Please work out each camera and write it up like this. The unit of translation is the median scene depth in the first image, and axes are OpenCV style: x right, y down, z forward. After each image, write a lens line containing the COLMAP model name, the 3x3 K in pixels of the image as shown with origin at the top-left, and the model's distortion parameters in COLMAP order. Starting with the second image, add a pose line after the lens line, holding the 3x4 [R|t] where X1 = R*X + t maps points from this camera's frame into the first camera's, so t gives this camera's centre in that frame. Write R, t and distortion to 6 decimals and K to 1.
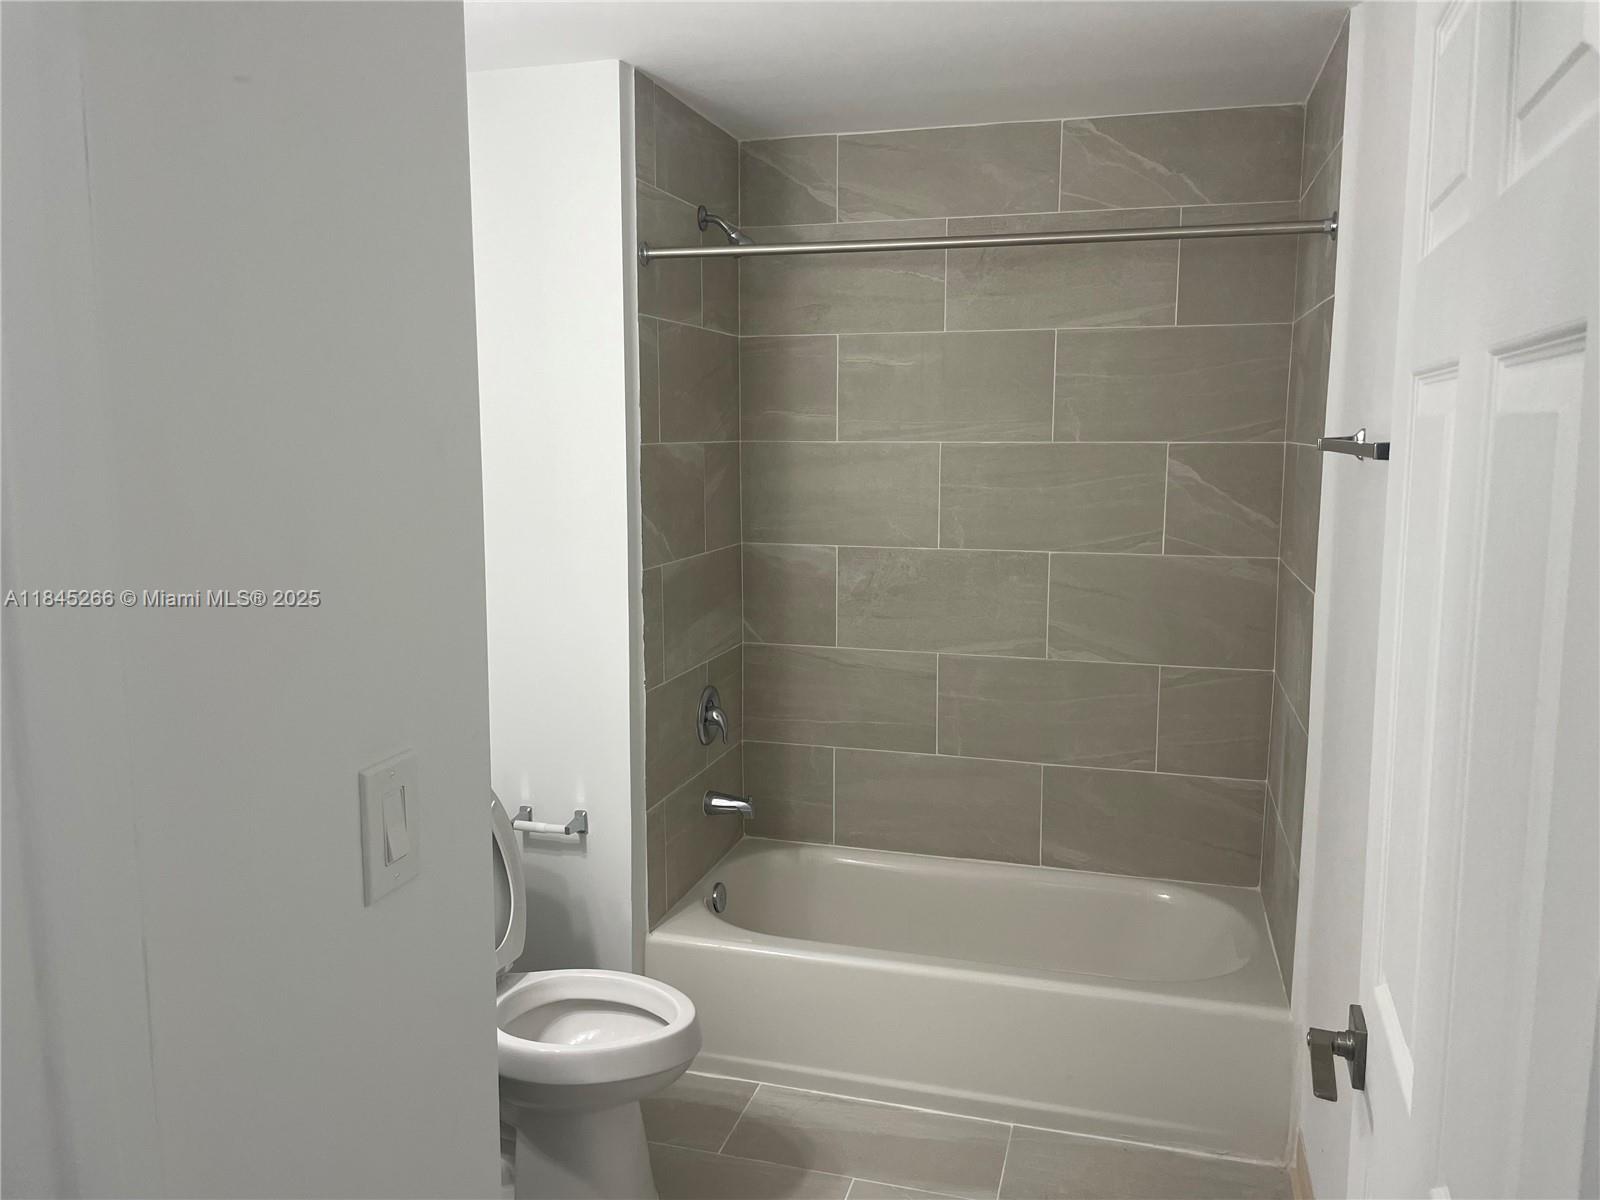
lens RADIAL K [[1211.0, 0, 801.0], [0, 1211.0, 601.8], [0, 0, 1]] dist [0.078306, -0.102047]
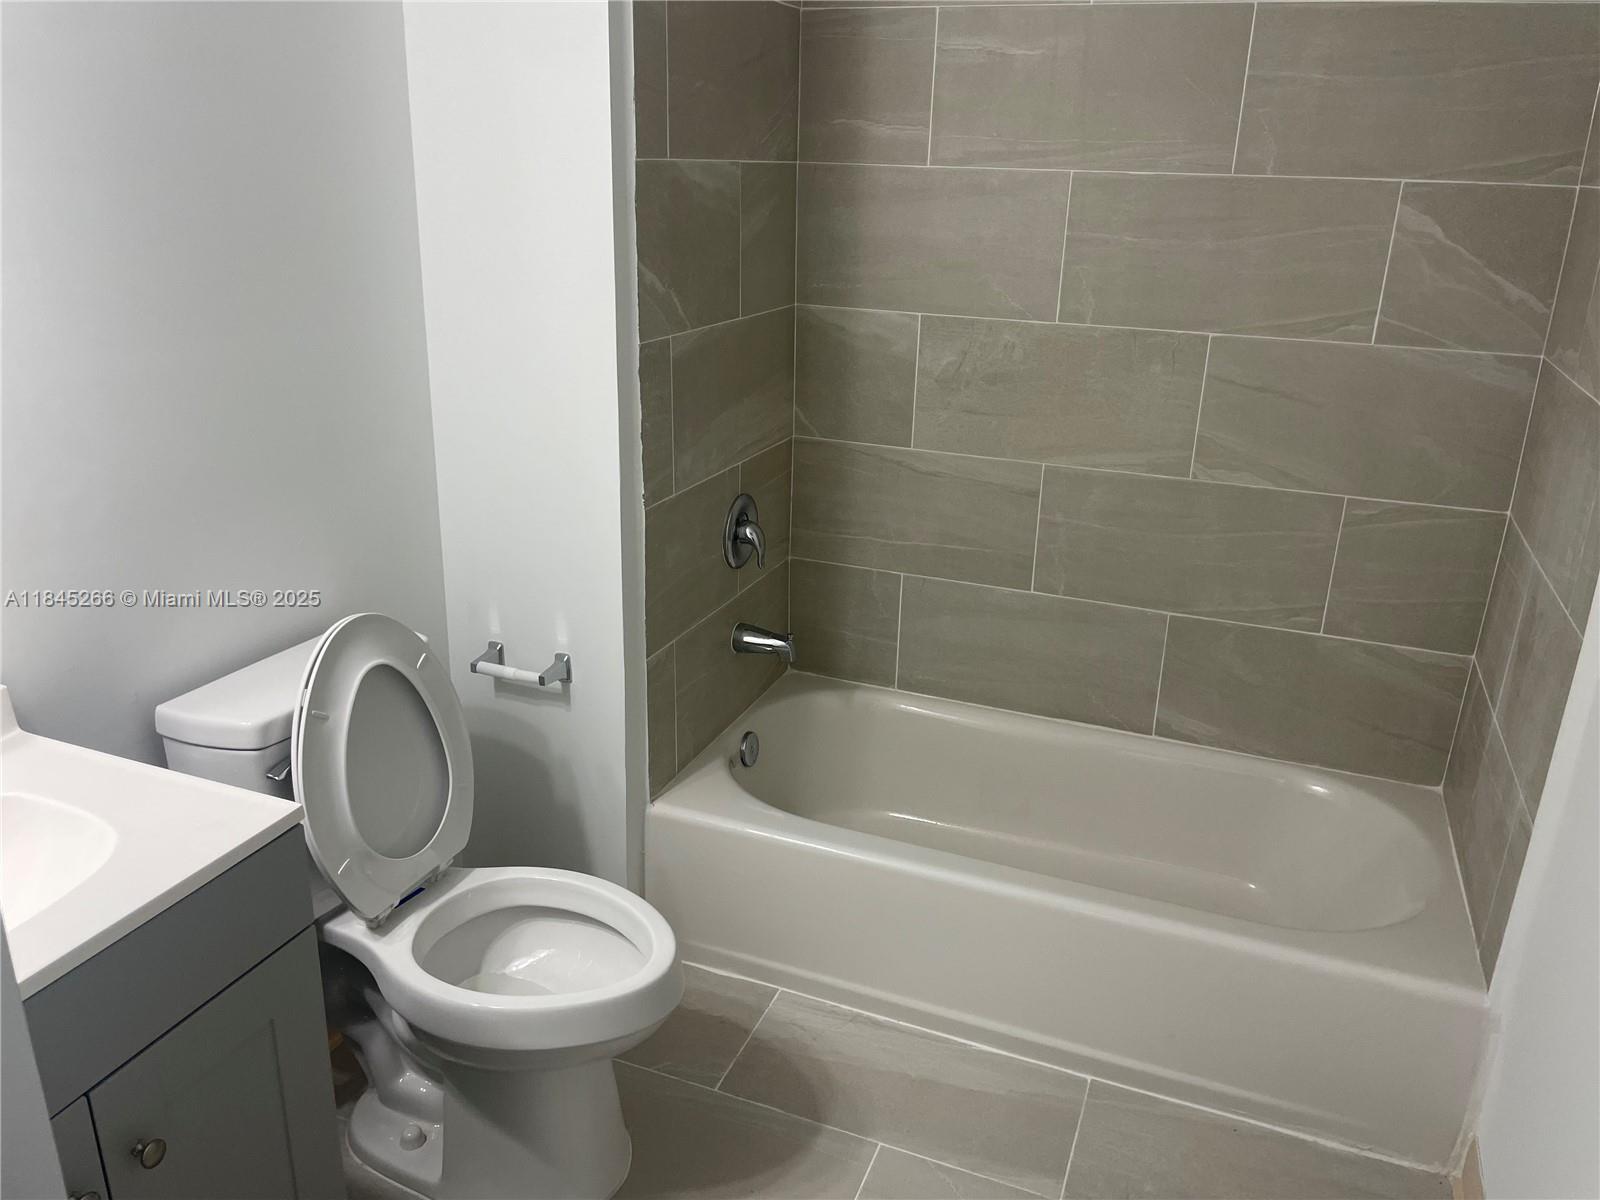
lens RADIAL K [[1211.0, 0, 805.7], [0, 1211.0, 590.3], [0, 0, 1]] dist [0.078306, -0.102047]
pose [[0.995331, 0.057073, -0.077832, 0.029899], [-0.040811, 0.979660, 0.196470, -0.025381], [0.087463, -0.192376, 0.977416, 0.241136]]
